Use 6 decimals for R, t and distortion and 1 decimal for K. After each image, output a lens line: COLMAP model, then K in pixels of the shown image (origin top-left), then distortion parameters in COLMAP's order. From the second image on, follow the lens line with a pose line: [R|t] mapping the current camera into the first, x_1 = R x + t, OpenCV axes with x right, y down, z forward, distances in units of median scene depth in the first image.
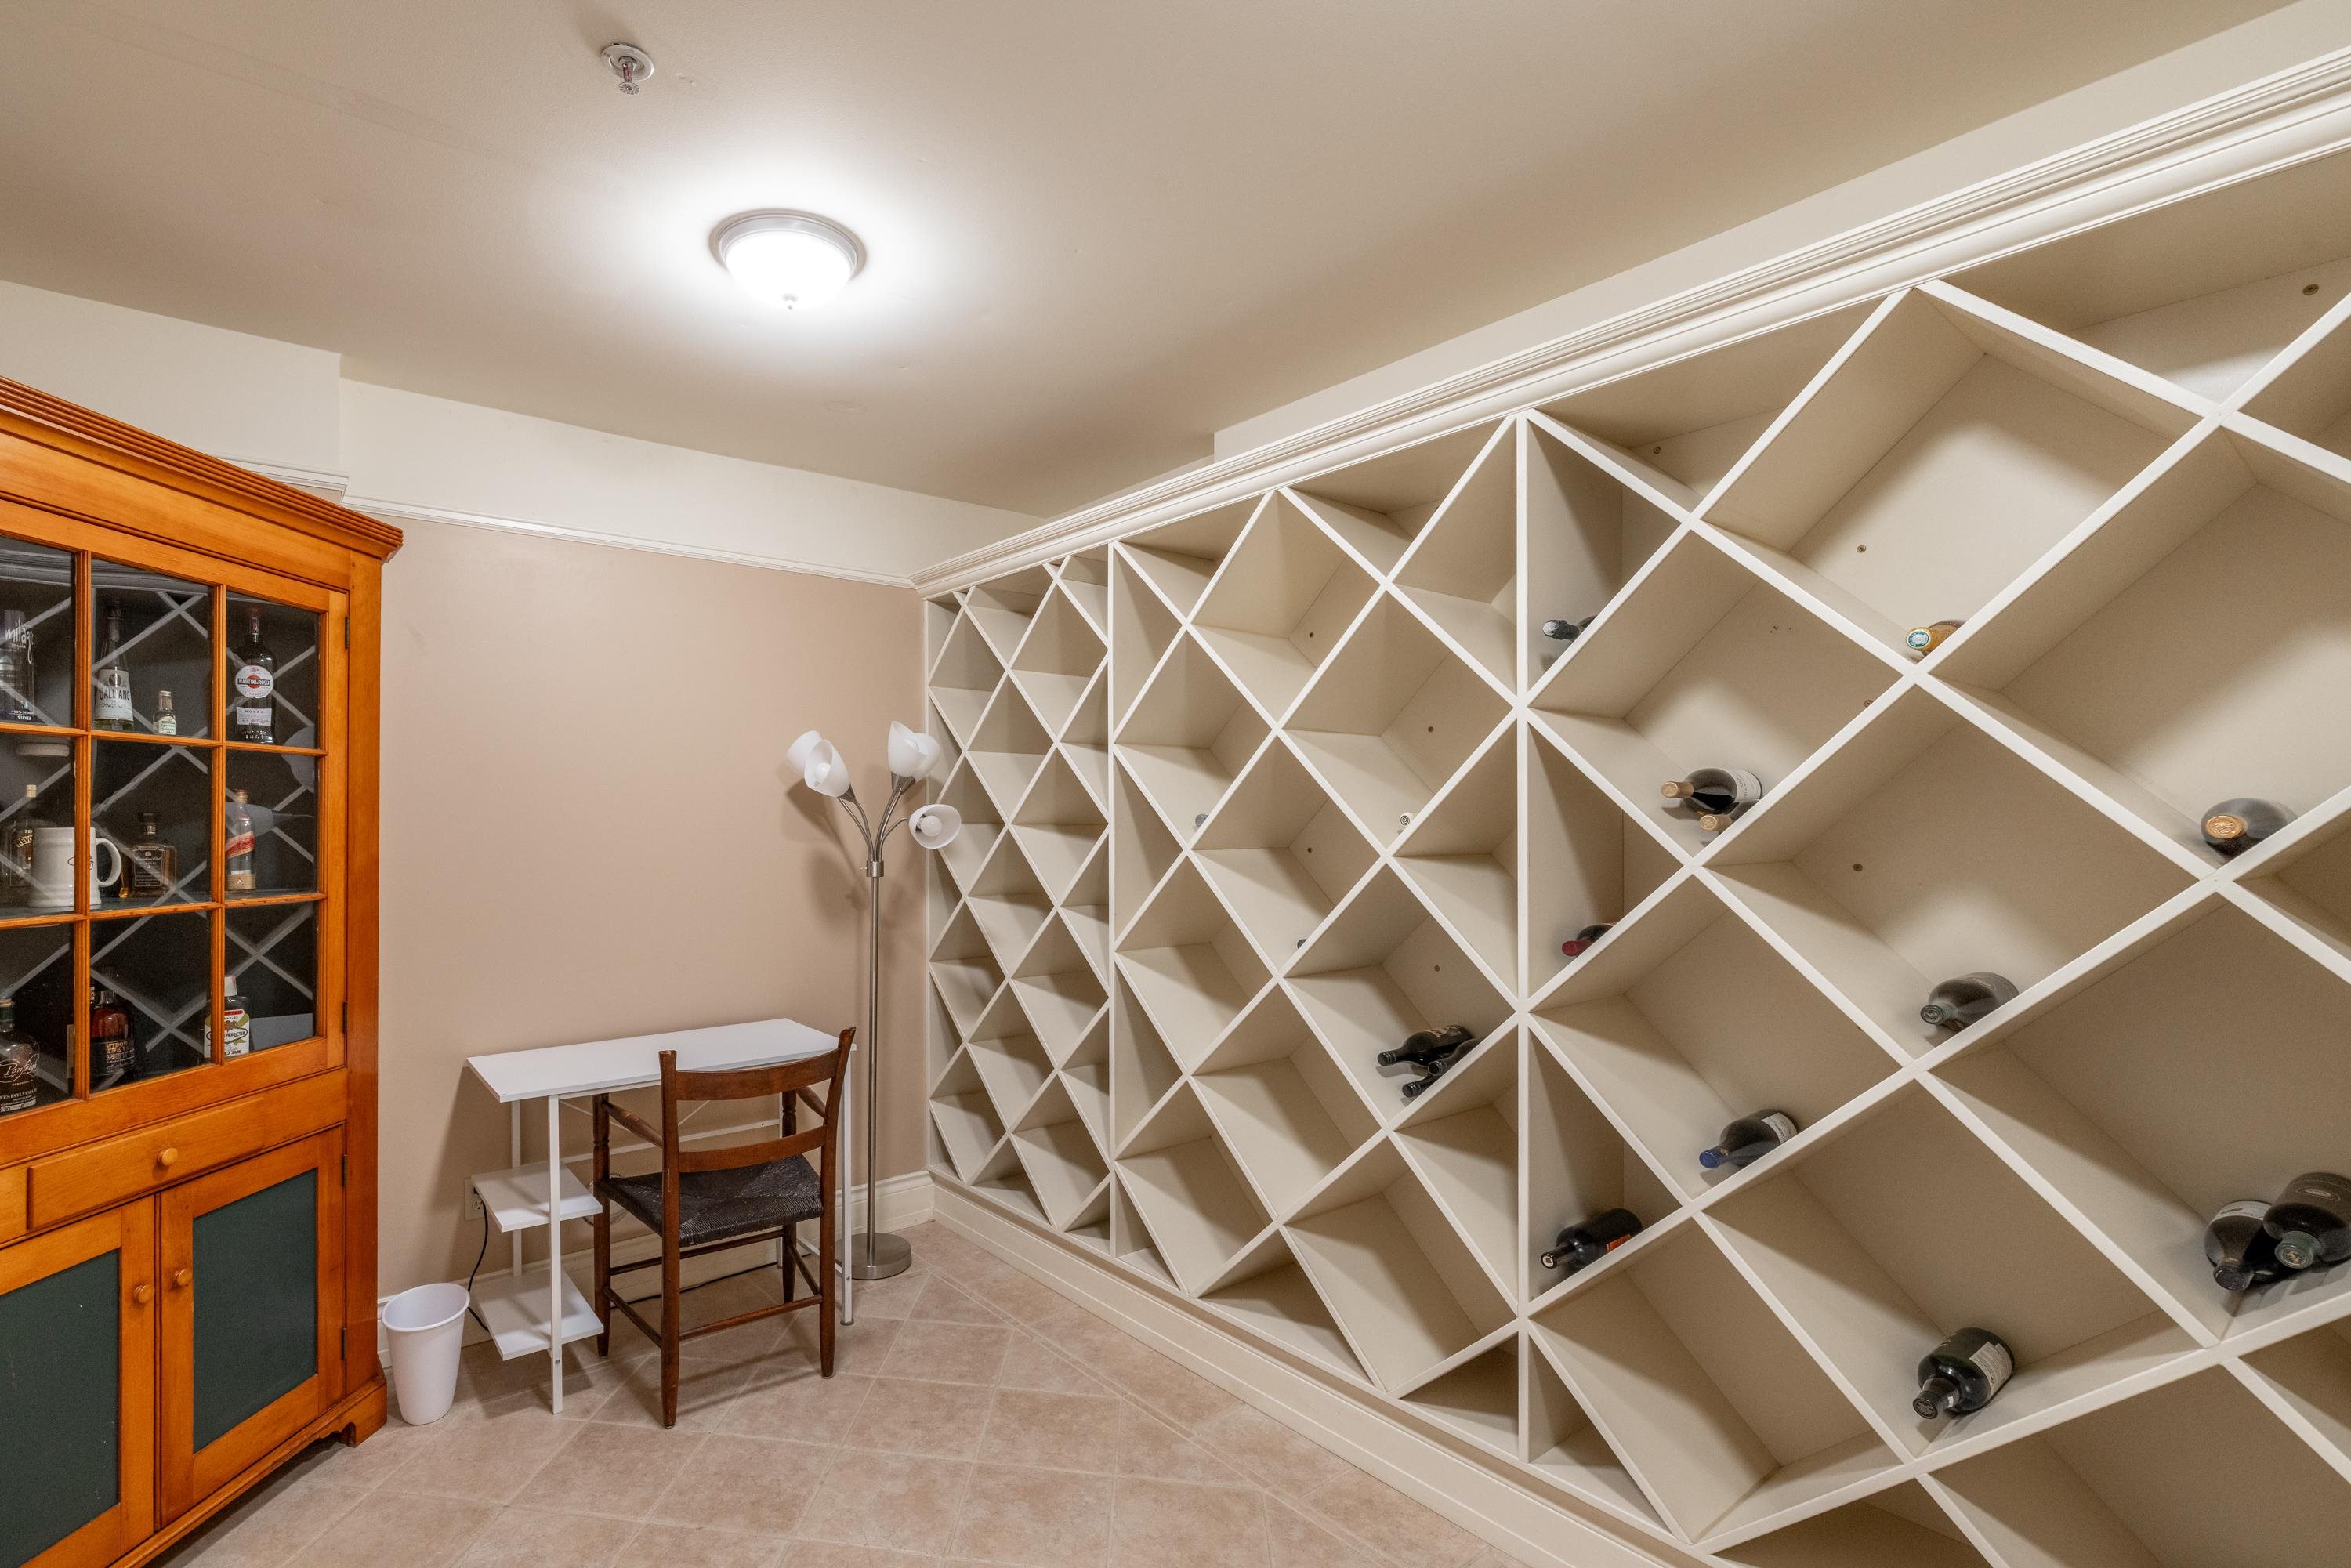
lens RADIAL K [[1143.4, 0, 1143.8], [0, 1143.4, 823.6], [0, 0, 1]] dist [0.016091, 0.000127]
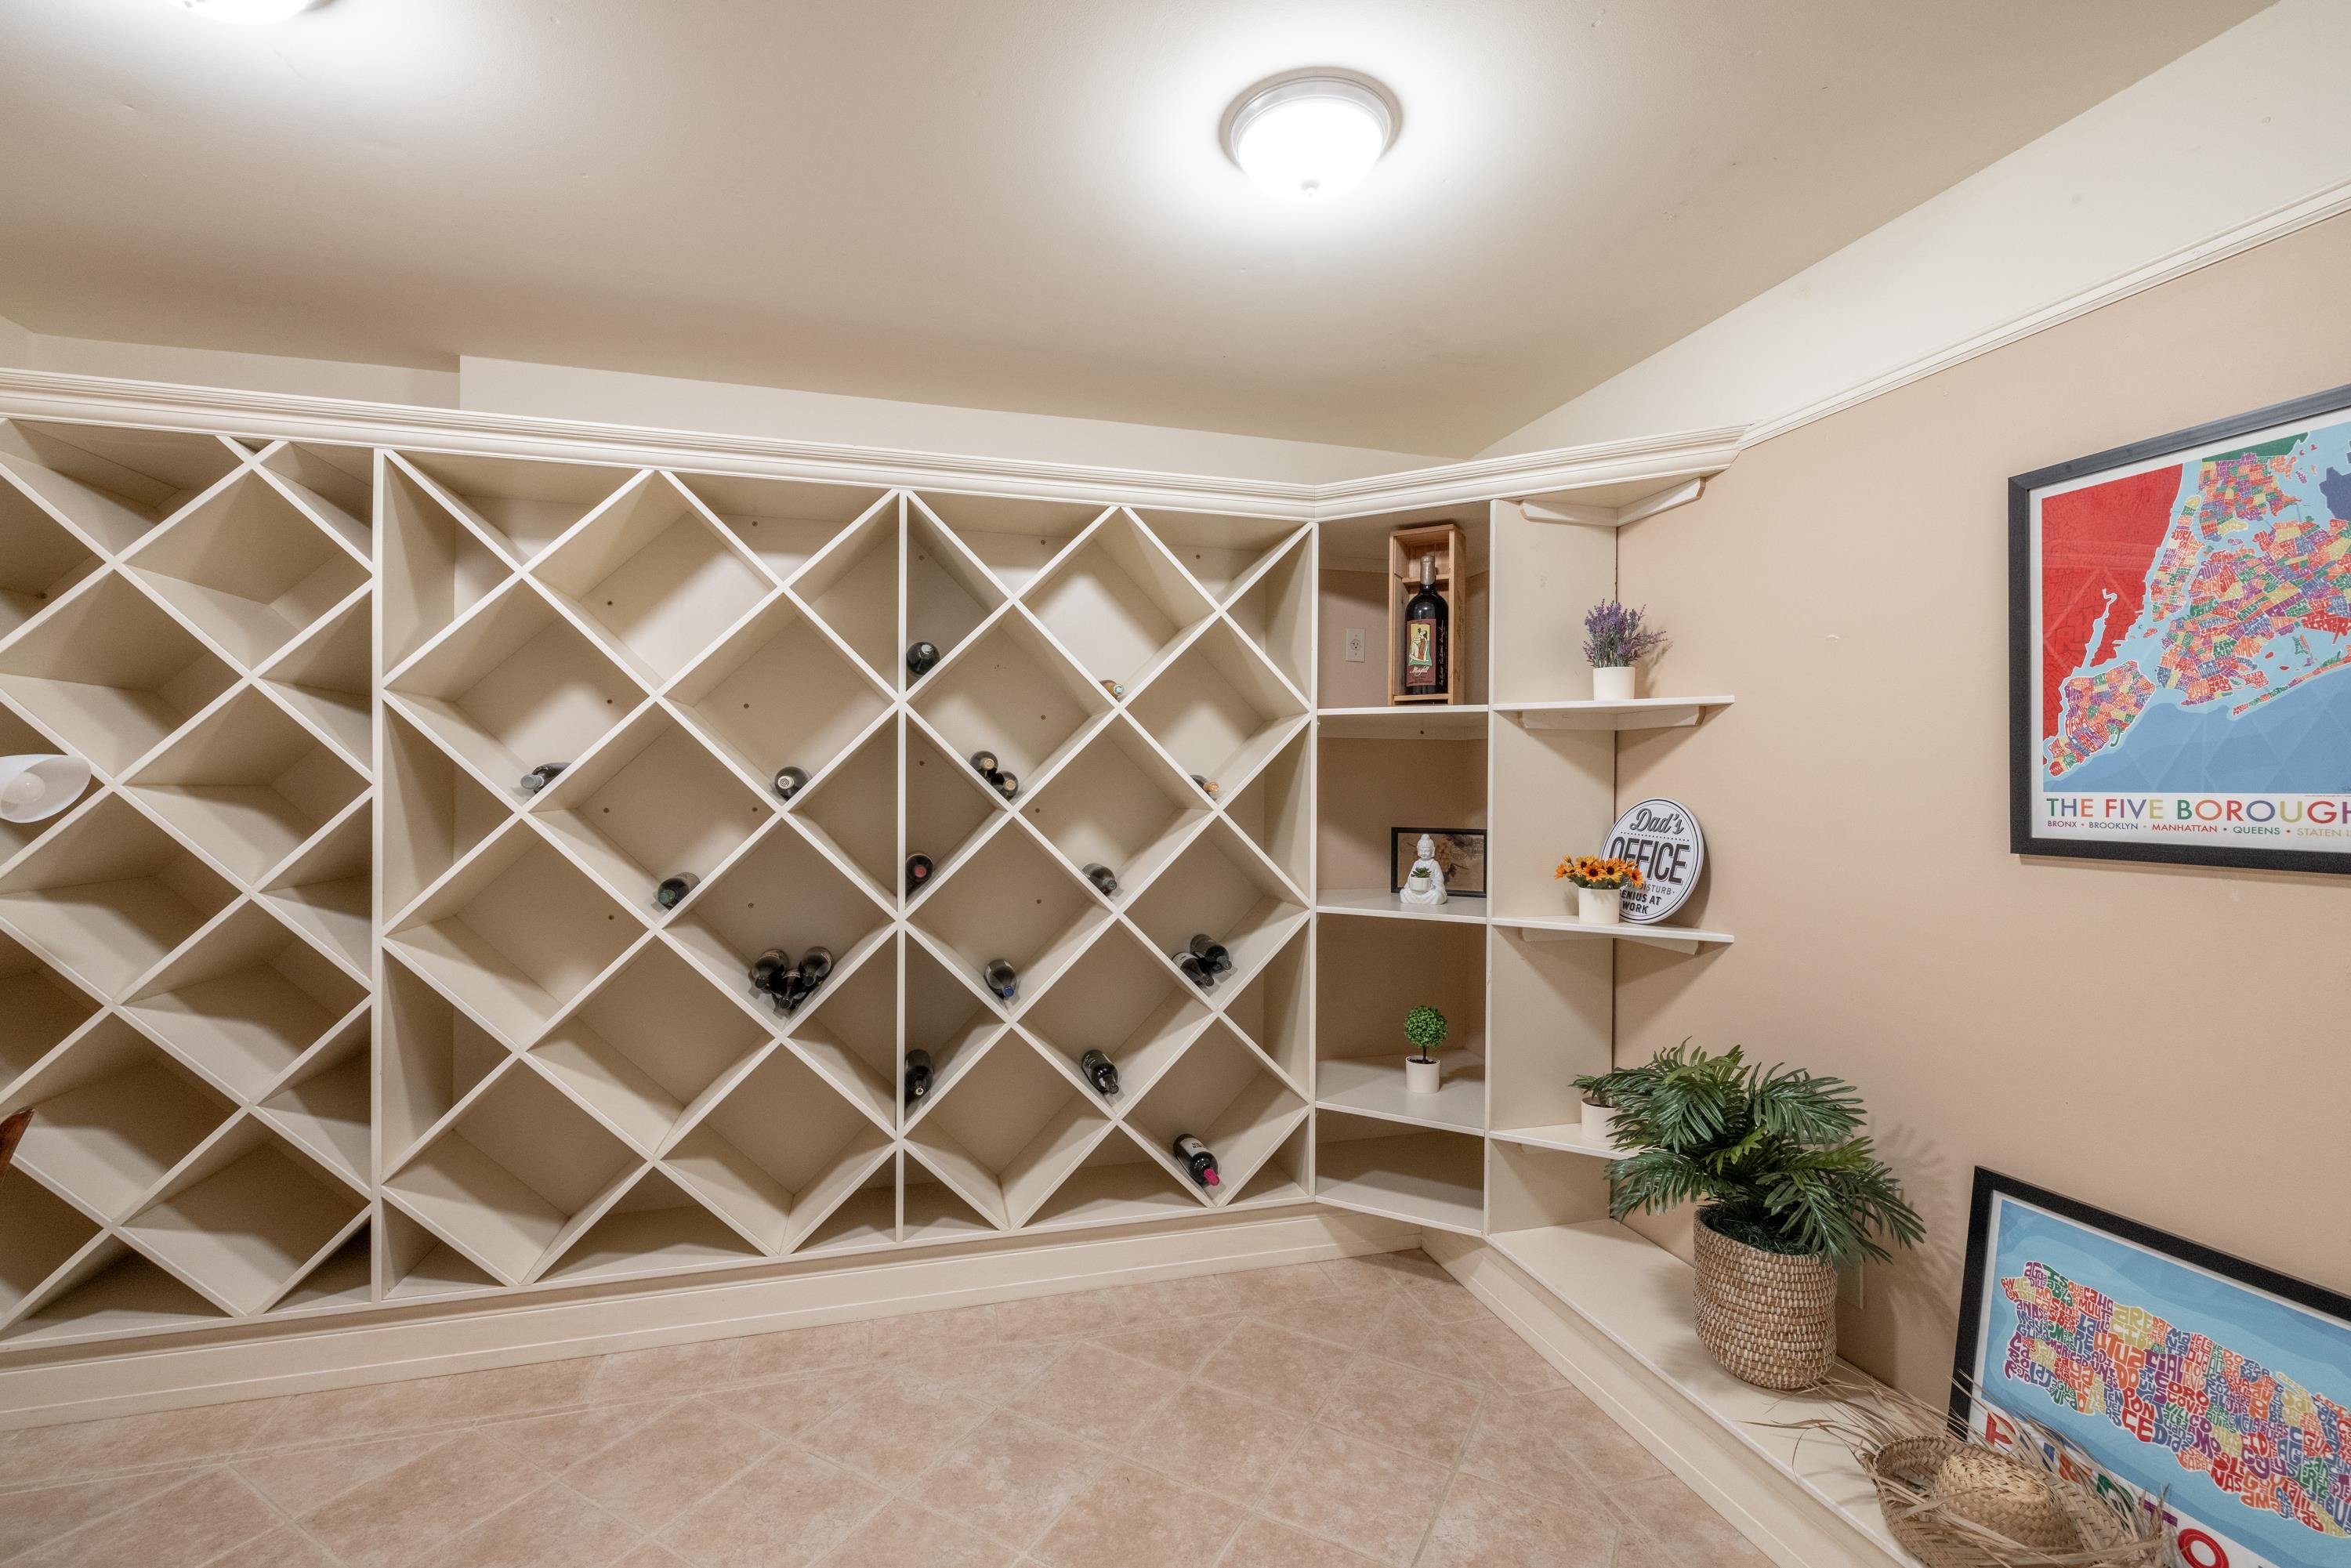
lens RADIAL K [[989.8, 0, 1167.9], [0, 989.8, 778.7], [0, 0, 1]] dist [0.001203, -0.000166]
pose [[0.348015, -0.001083, 0.937488, -0.516002], [-0.005829, 0.999978, 0.003319, -0.010805], [-0.937471, -0.006619, 0.348001, 0.210791]]
